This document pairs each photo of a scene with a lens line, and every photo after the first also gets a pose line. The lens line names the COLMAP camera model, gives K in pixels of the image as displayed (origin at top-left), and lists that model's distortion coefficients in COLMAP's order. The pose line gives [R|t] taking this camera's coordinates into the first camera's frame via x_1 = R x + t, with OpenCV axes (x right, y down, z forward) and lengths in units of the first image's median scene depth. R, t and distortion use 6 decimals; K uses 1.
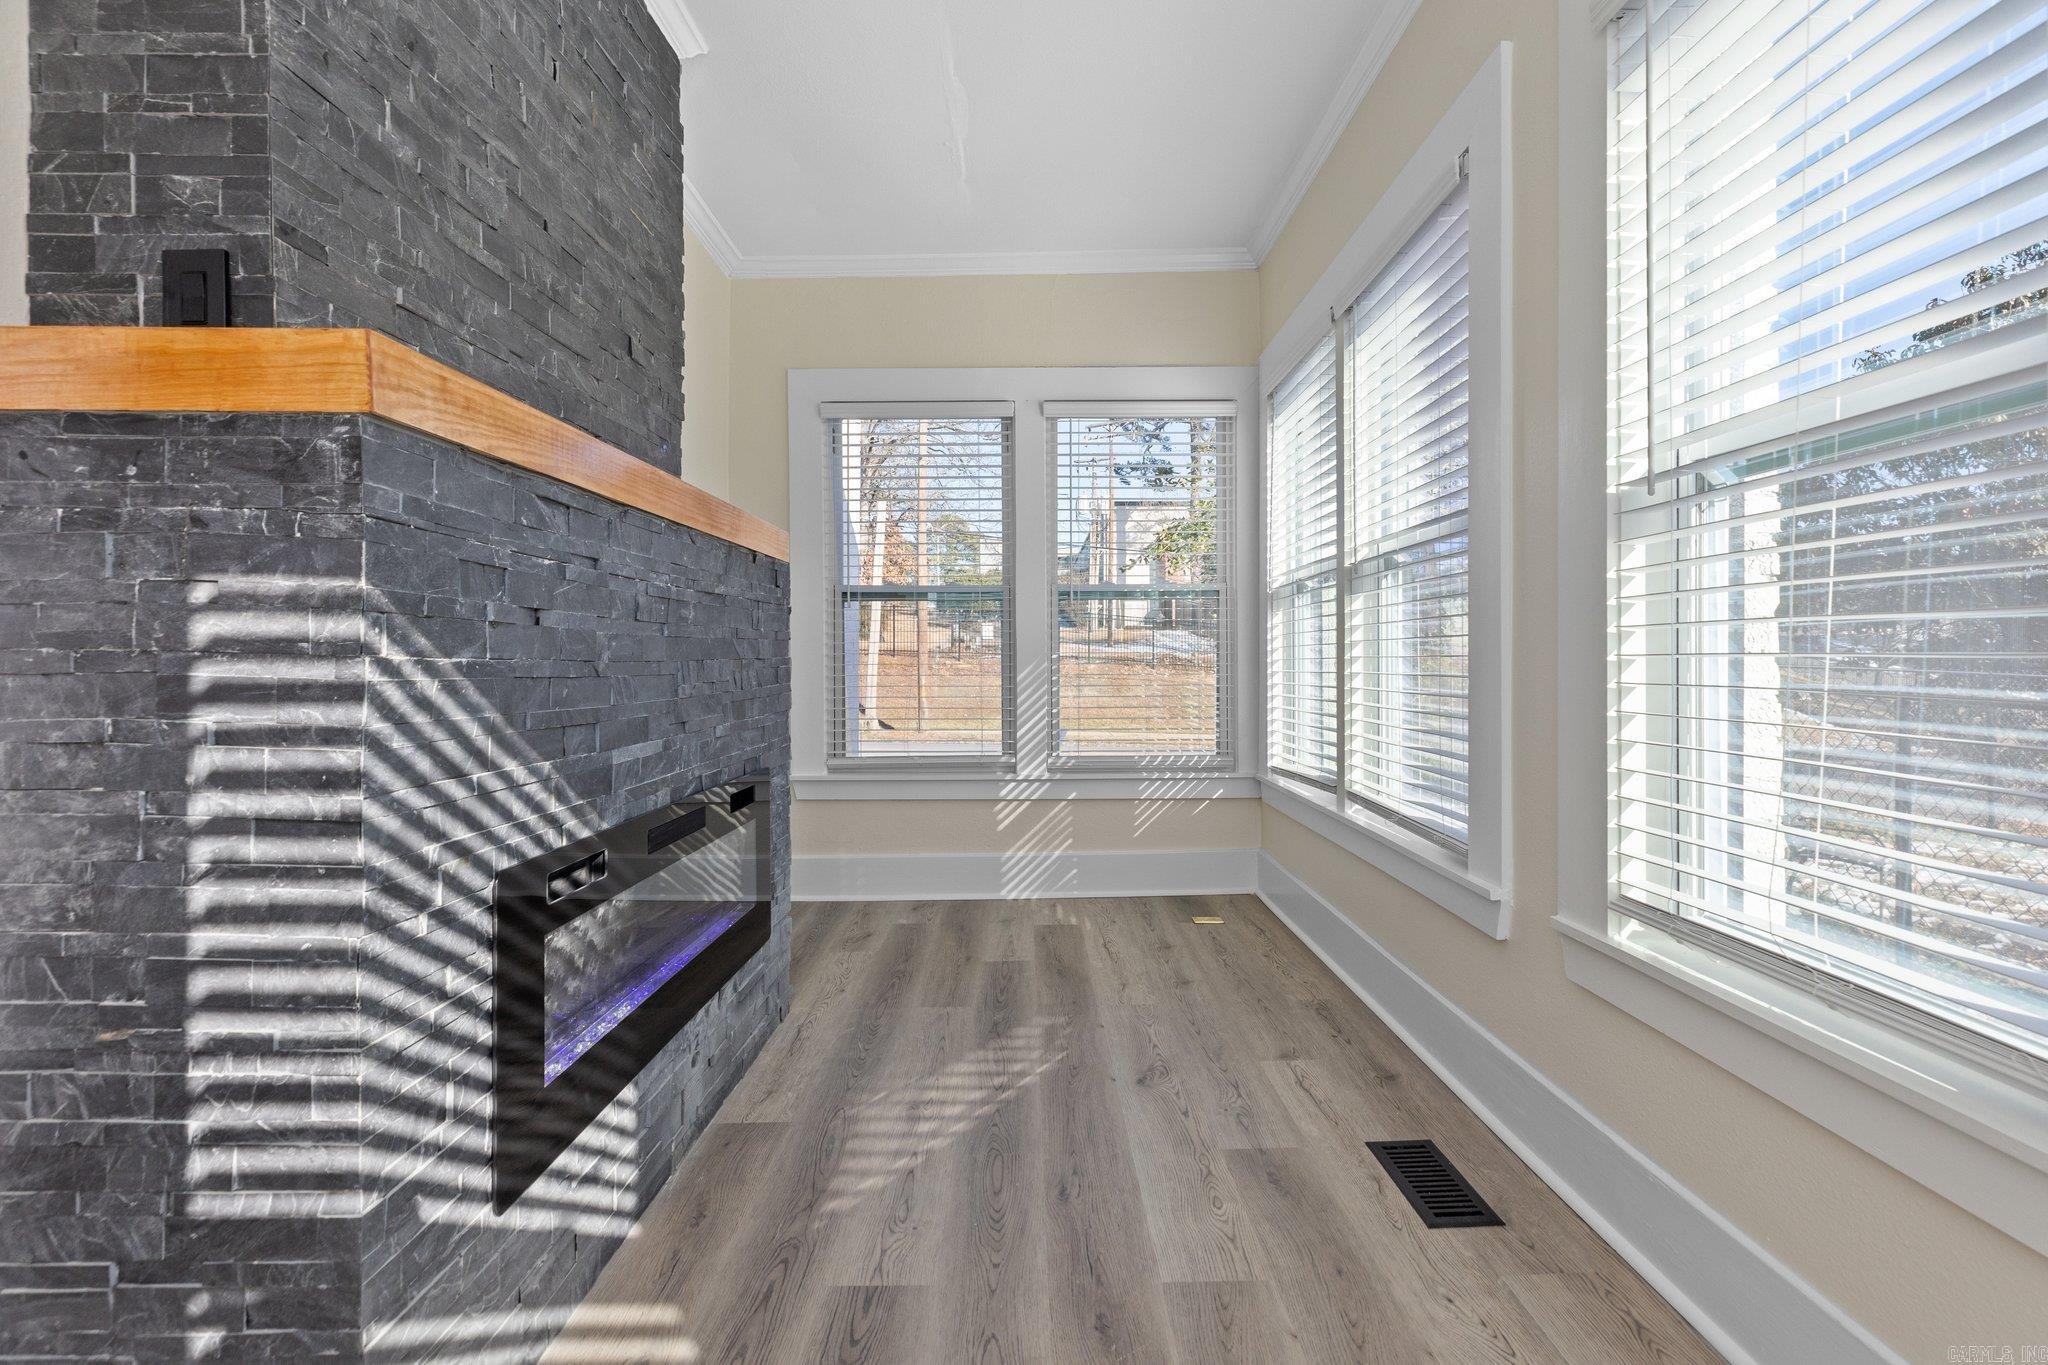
lens RADIAL K [[924.3, 0, 1024.6], [0, 924.3, 669.7], [0, 0, 1]] dist [0.004389, 0.000735]
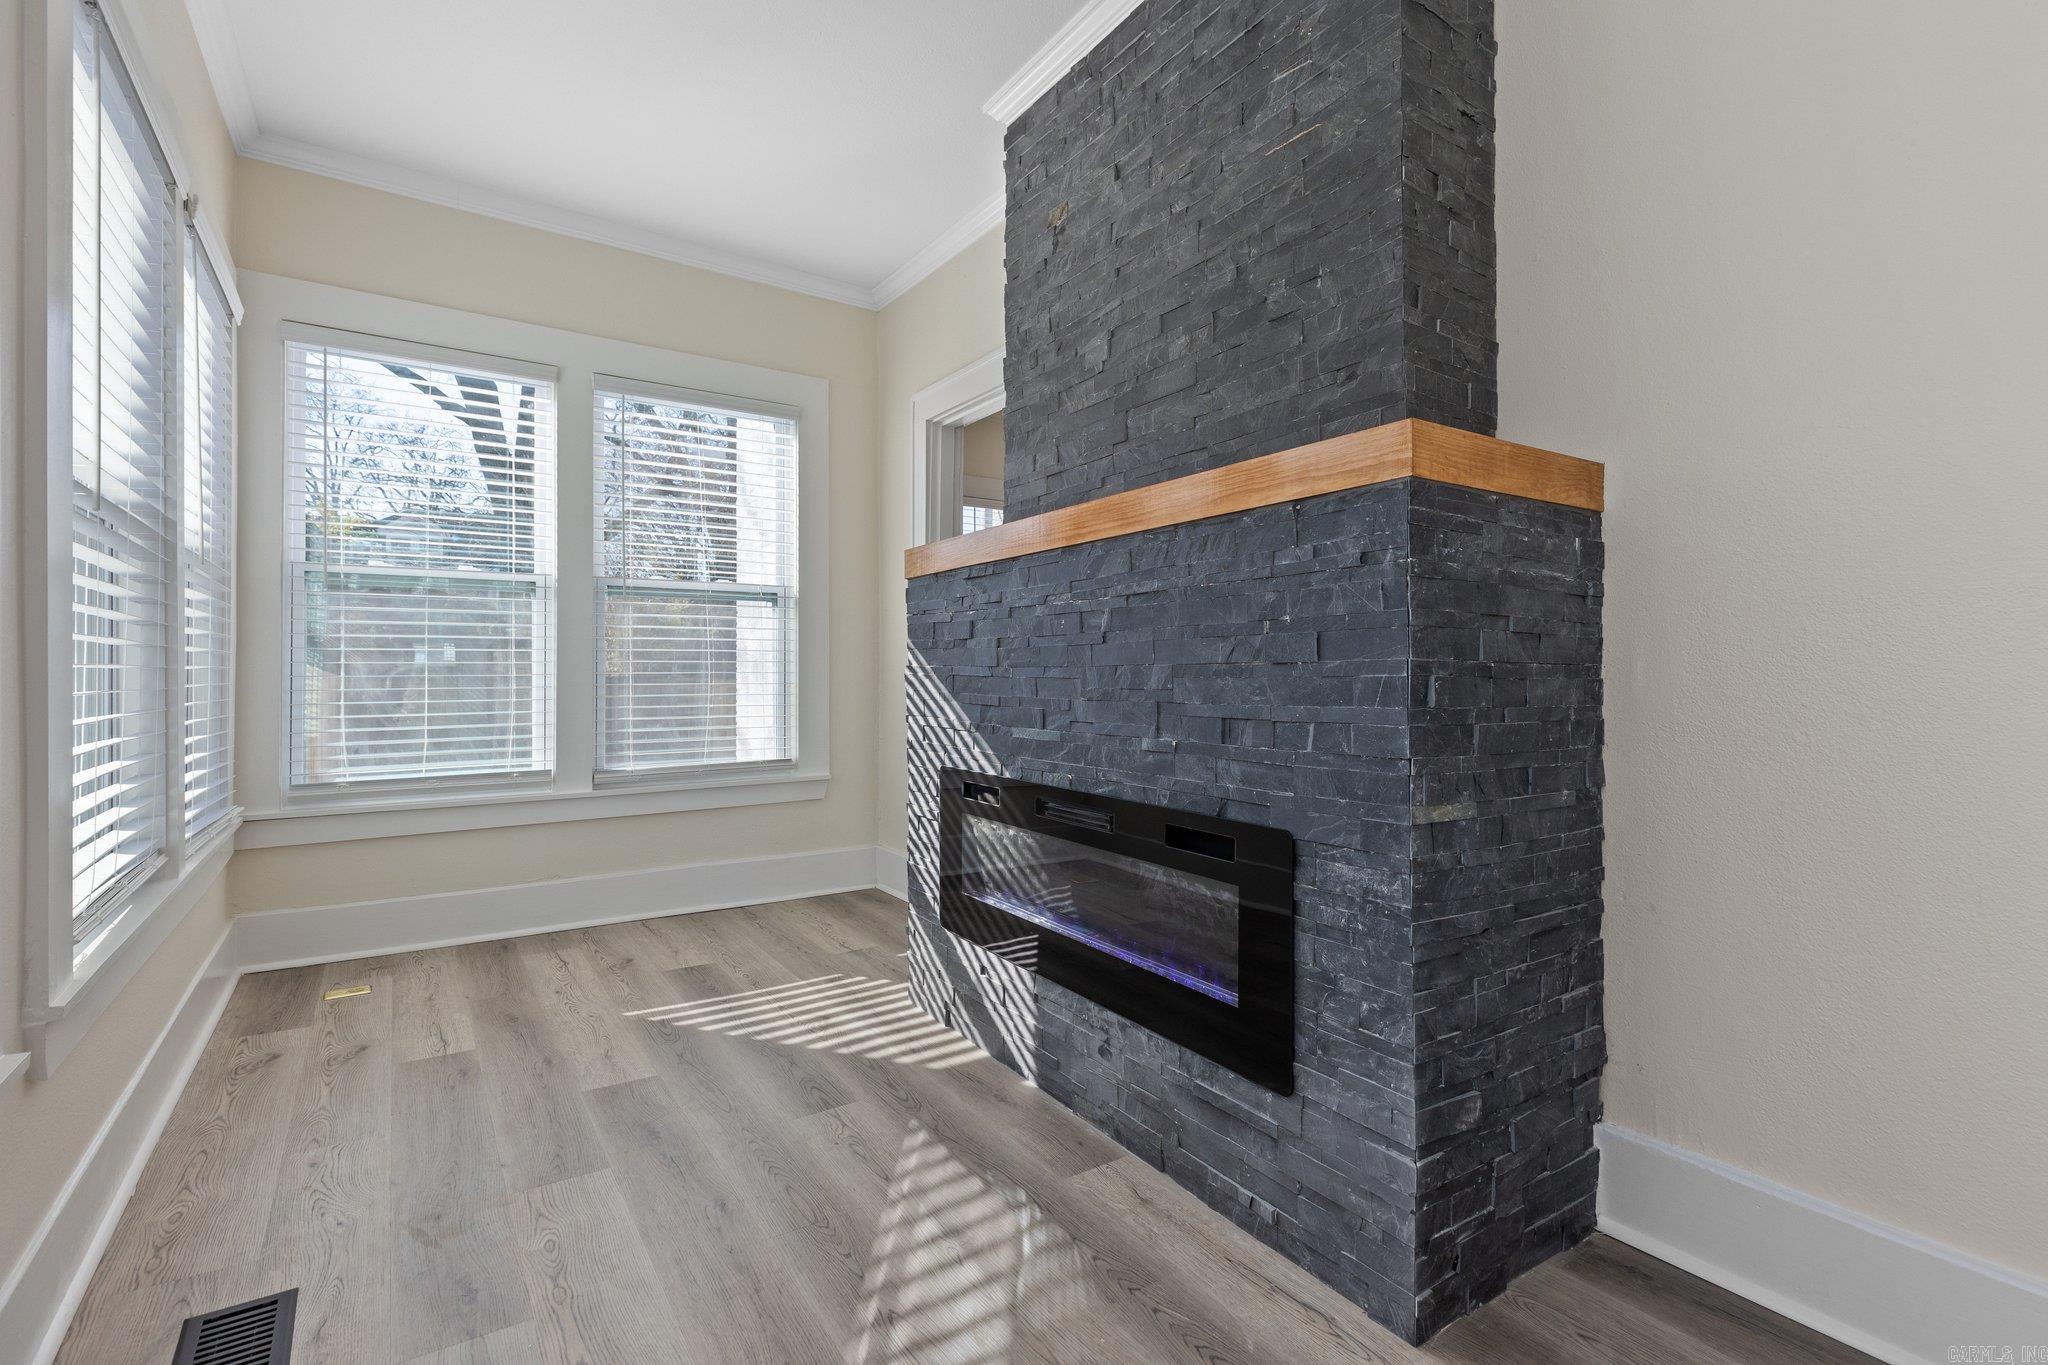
lens RADIAL K [[924.3, 0, 1019.0], [0, 924.3, 680.6], [0, 0, 1]] dist [0.004389, 0.000735]
pose [[-0.831546, 0.012342, -0.555318, 0.311133], [0.000489, 0.999769, 0.021487, -0.015243], [0.555455, 0.017596, -0.831360, 1.934182]]
